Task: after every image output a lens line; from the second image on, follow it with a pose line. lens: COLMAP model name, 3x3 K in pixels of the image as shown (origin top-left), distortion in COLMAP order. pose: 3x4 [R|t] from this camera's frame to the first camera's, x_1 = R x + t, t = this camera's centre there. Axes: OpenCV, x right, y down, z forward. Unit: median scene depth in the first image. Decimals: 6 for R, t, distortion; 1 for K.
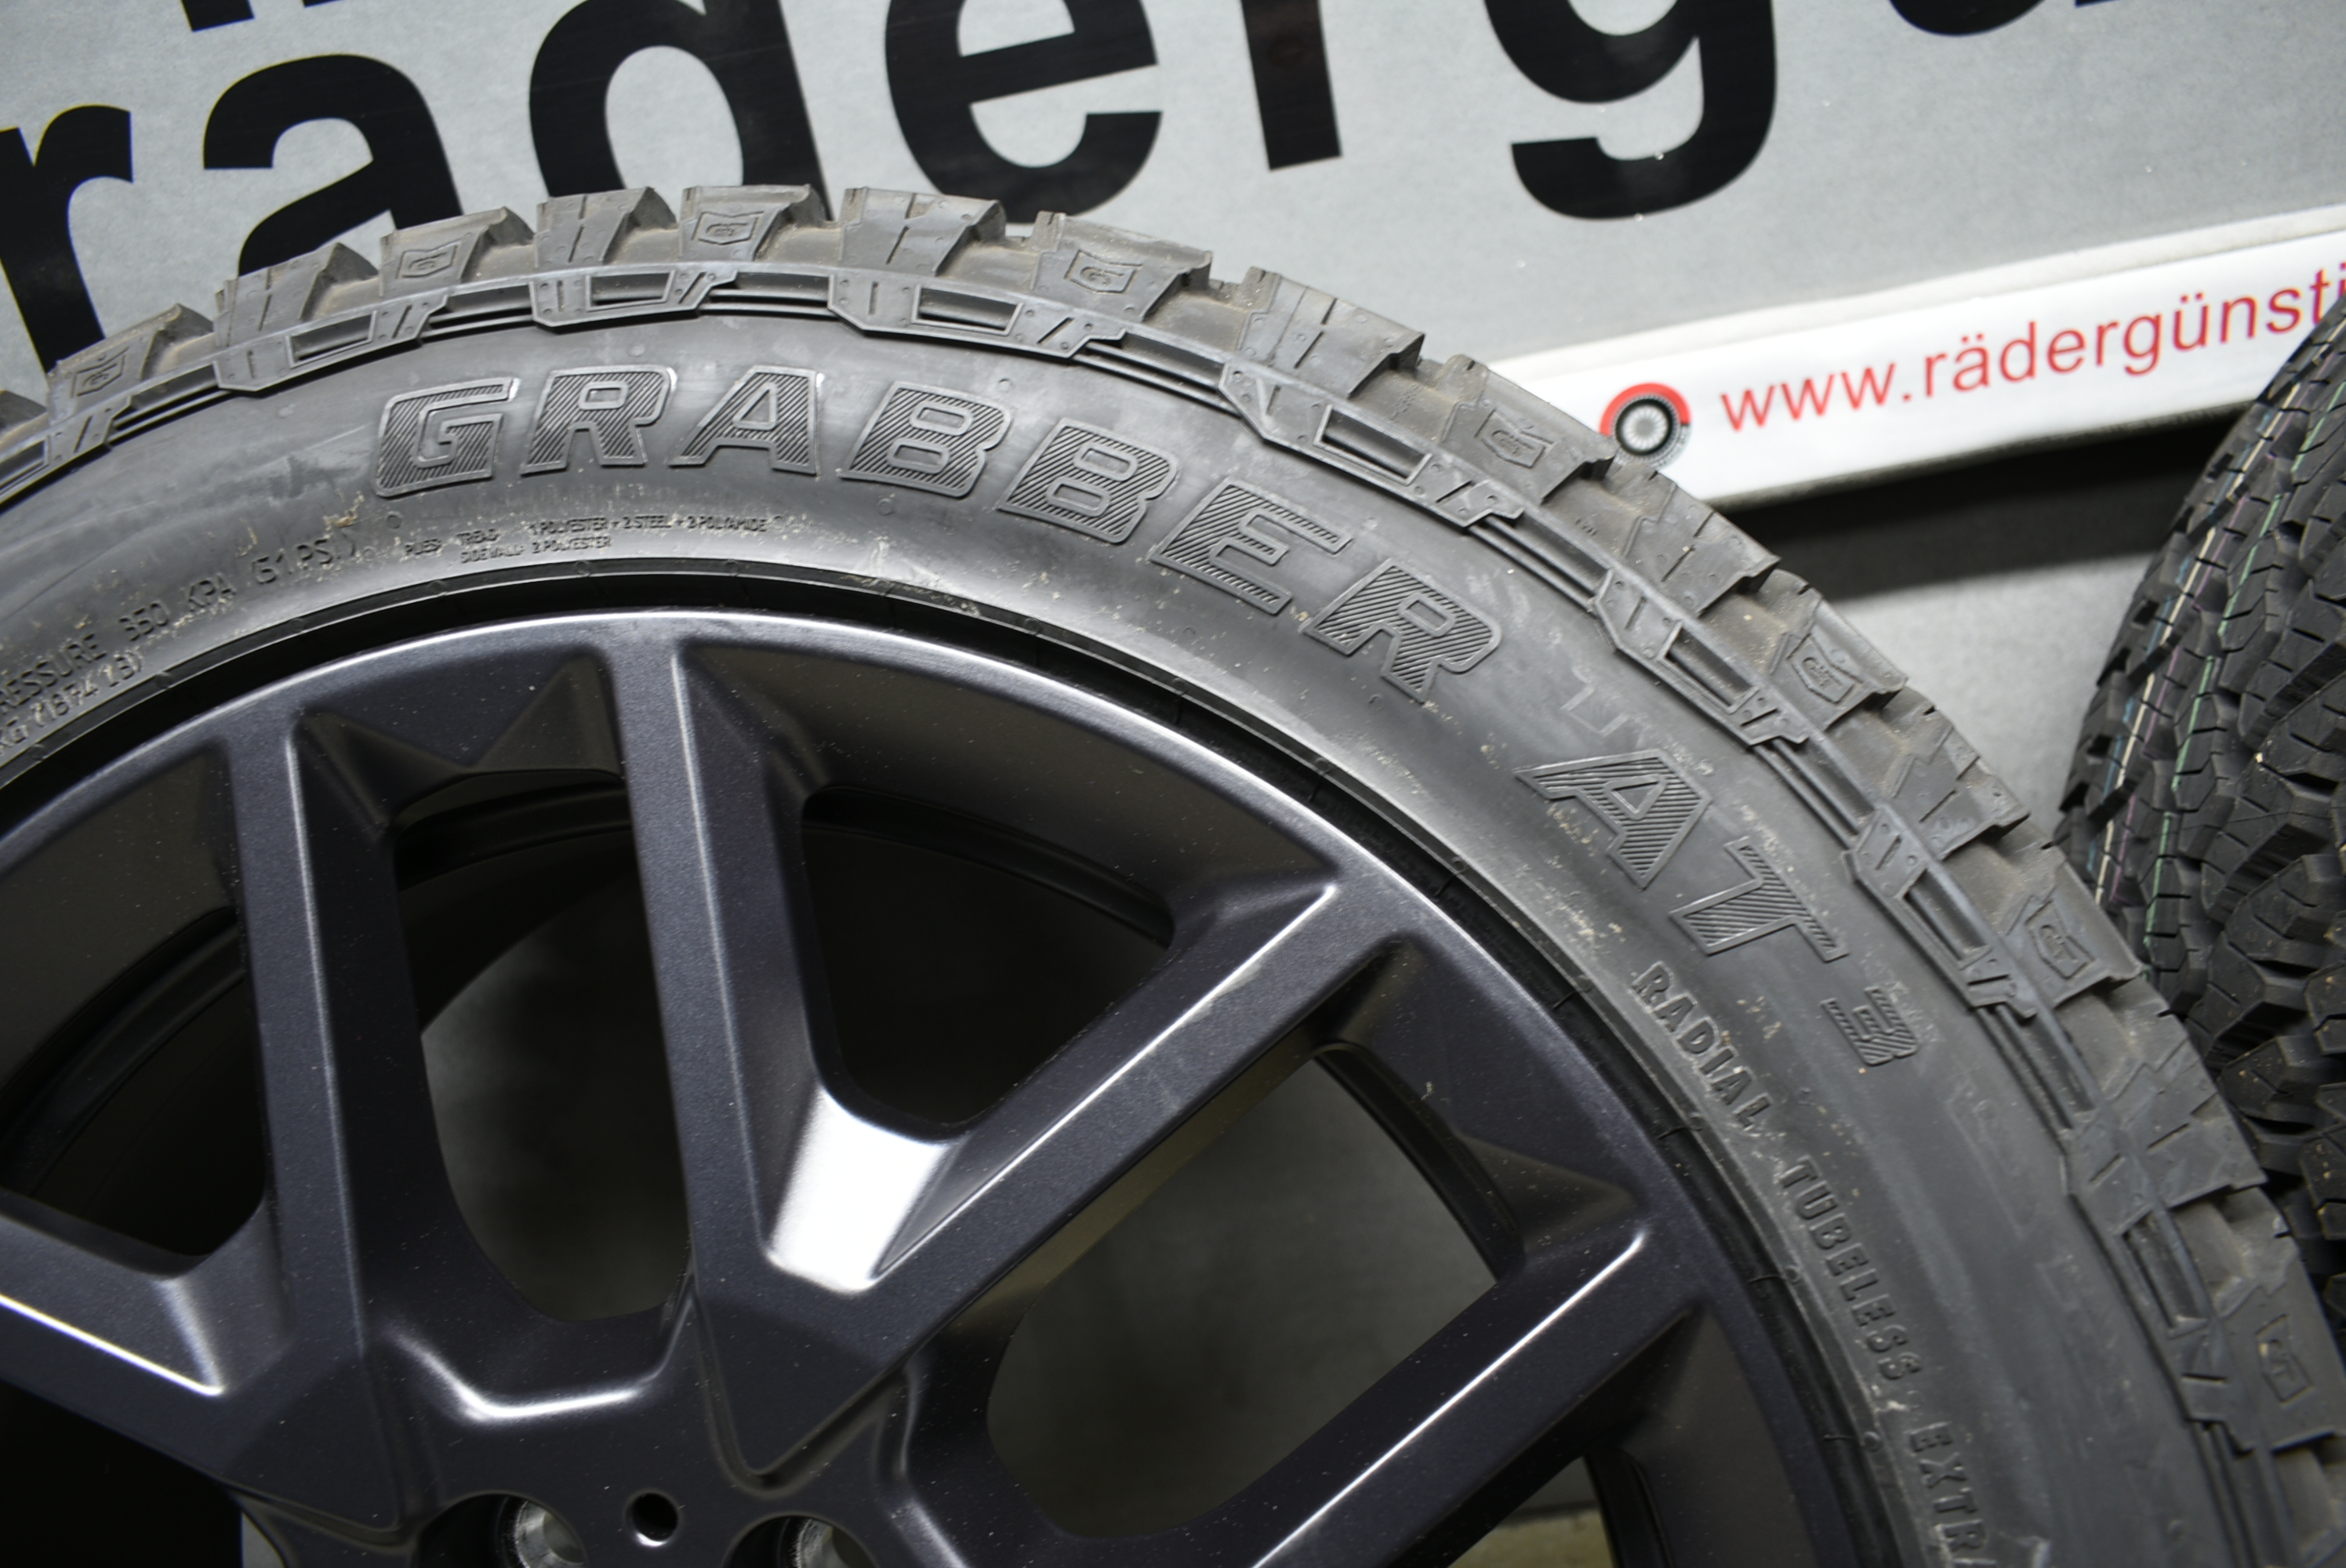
lens RADIAL K [[1817.9, 0, 1171.6], [0, 1817.9, 788.6], [0, 0, 1]] dist [-0.019086, 0.009118]
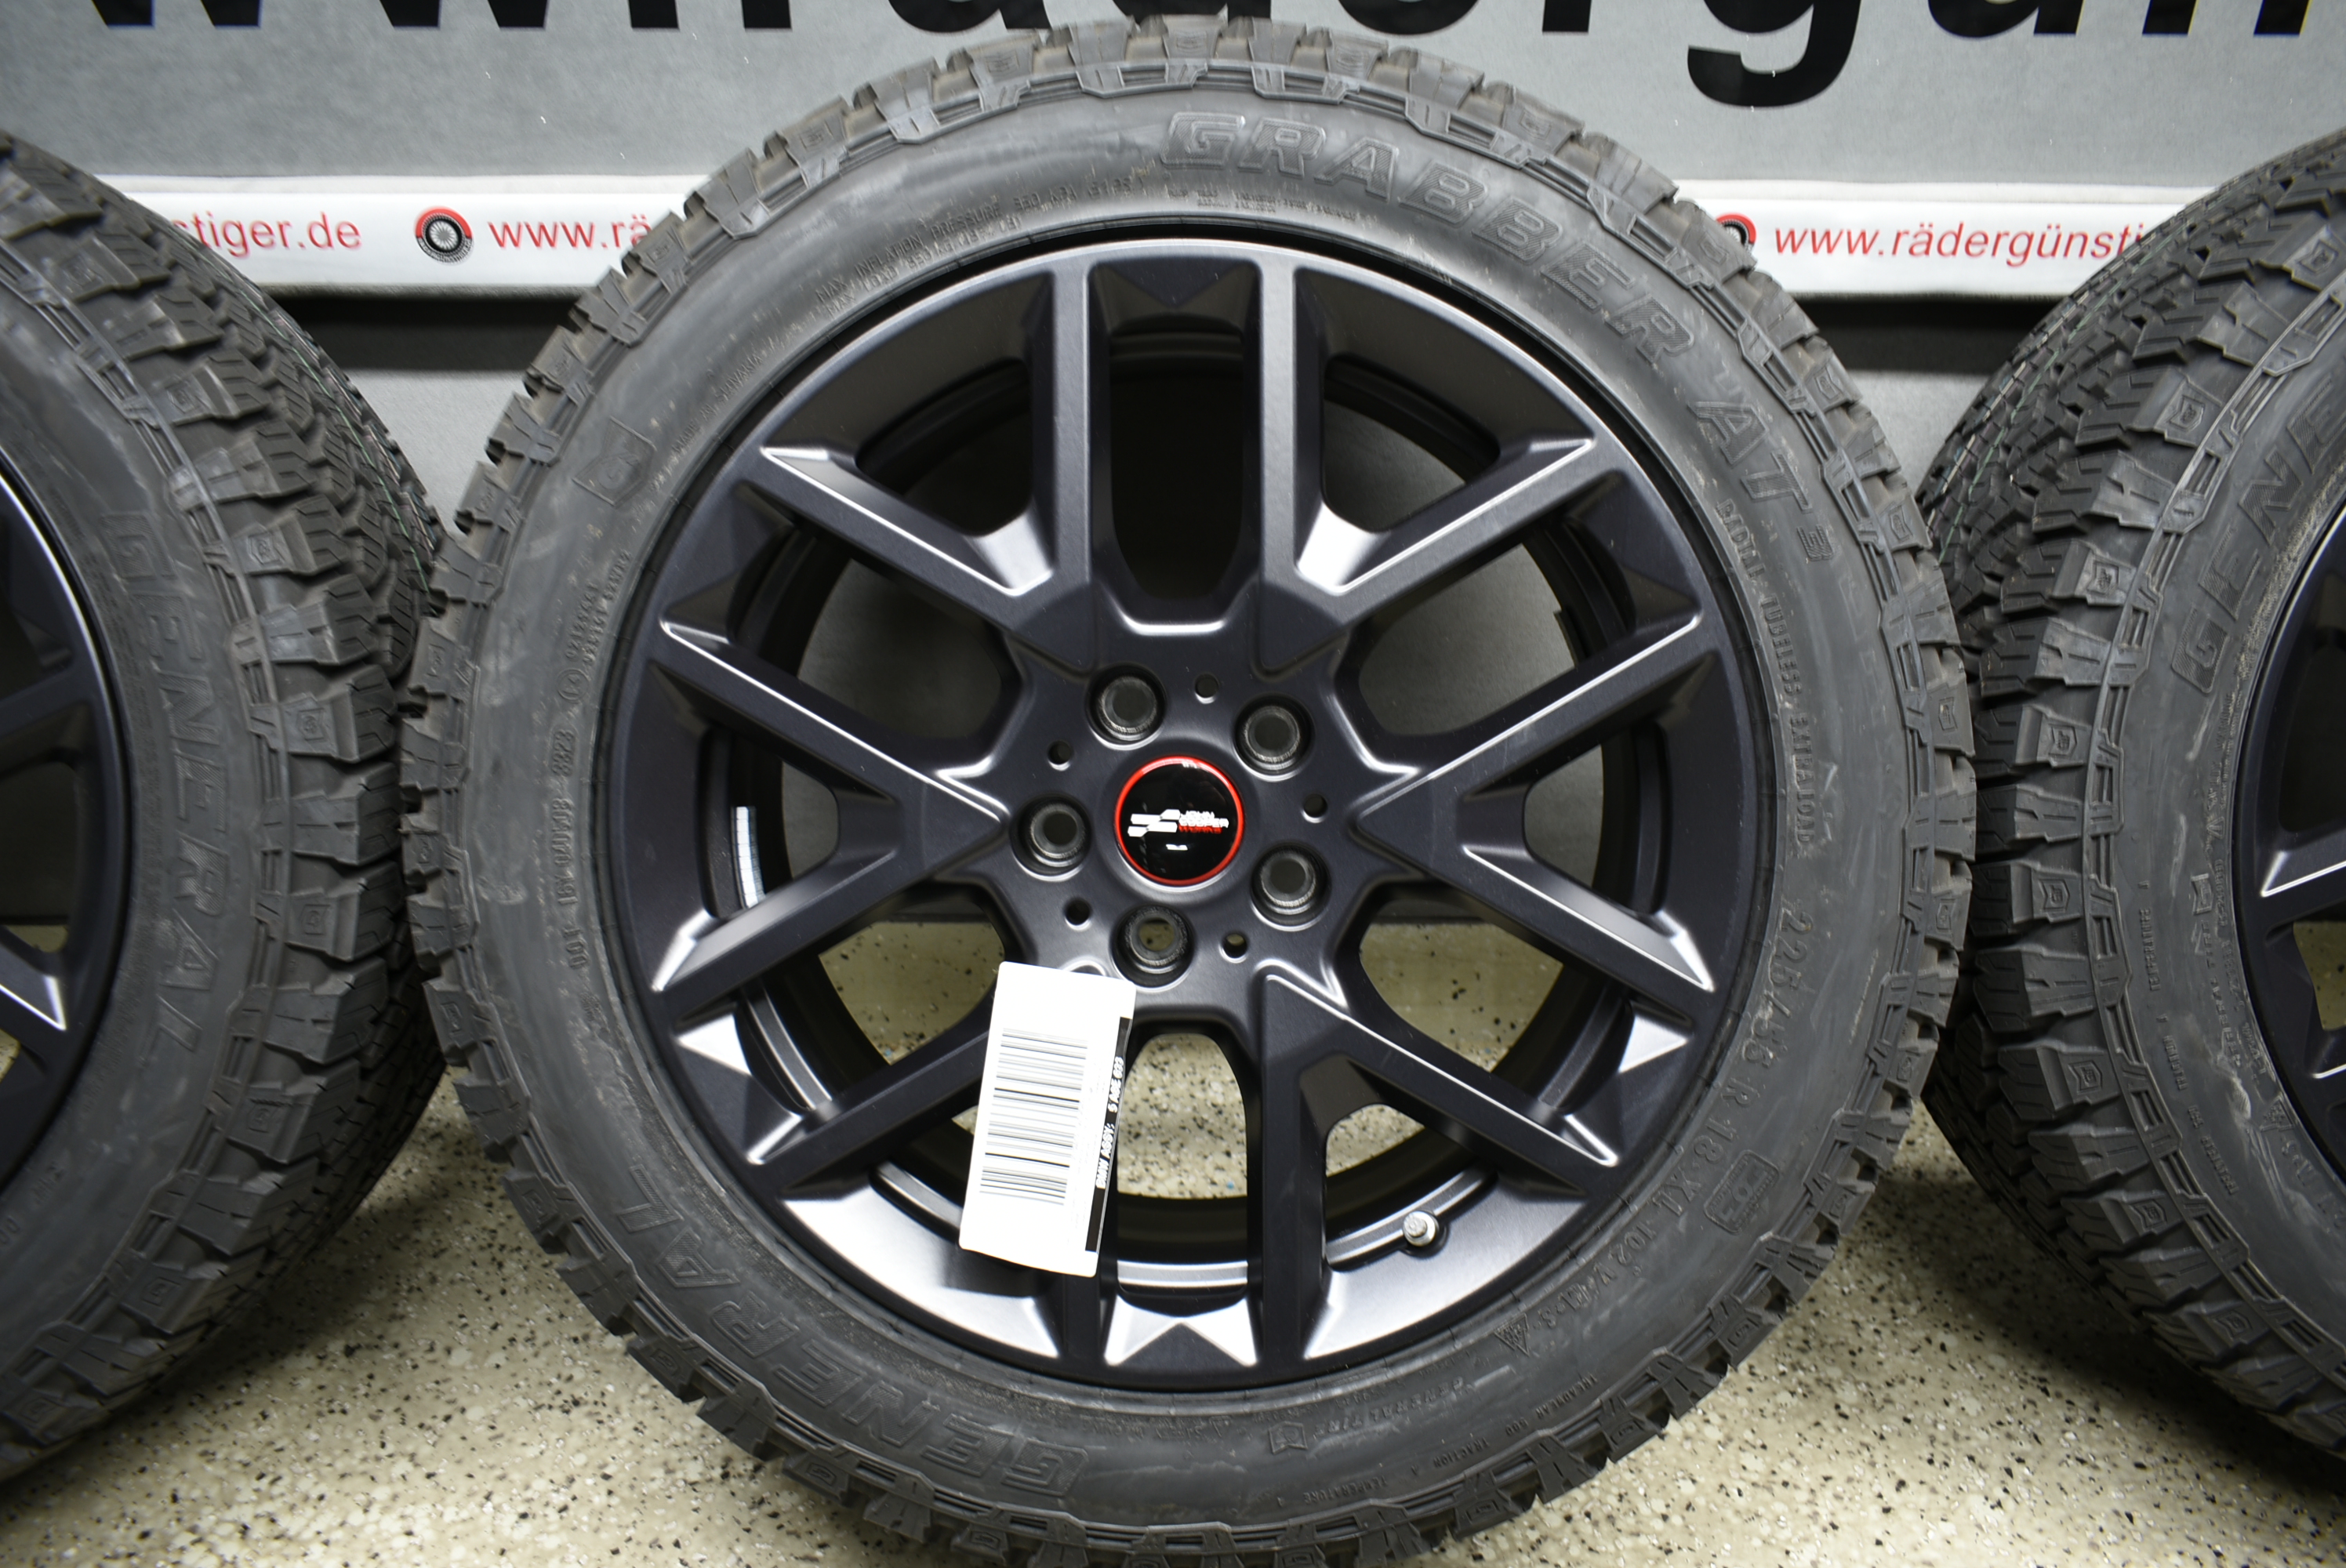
lens RADIAL K [[1817.9, 0, 1171.6], [0, 1817.9, 788.6], [0, 0, 1]] dist [-0.019086, 0.009118]
pose [[0.980868, 0.166234, 0.101316, -0.535264], [-0.180793, 0.970844, 0.157405, 0.197811], [-0.072196, -0.172711, 0.982323, -1.126392]]
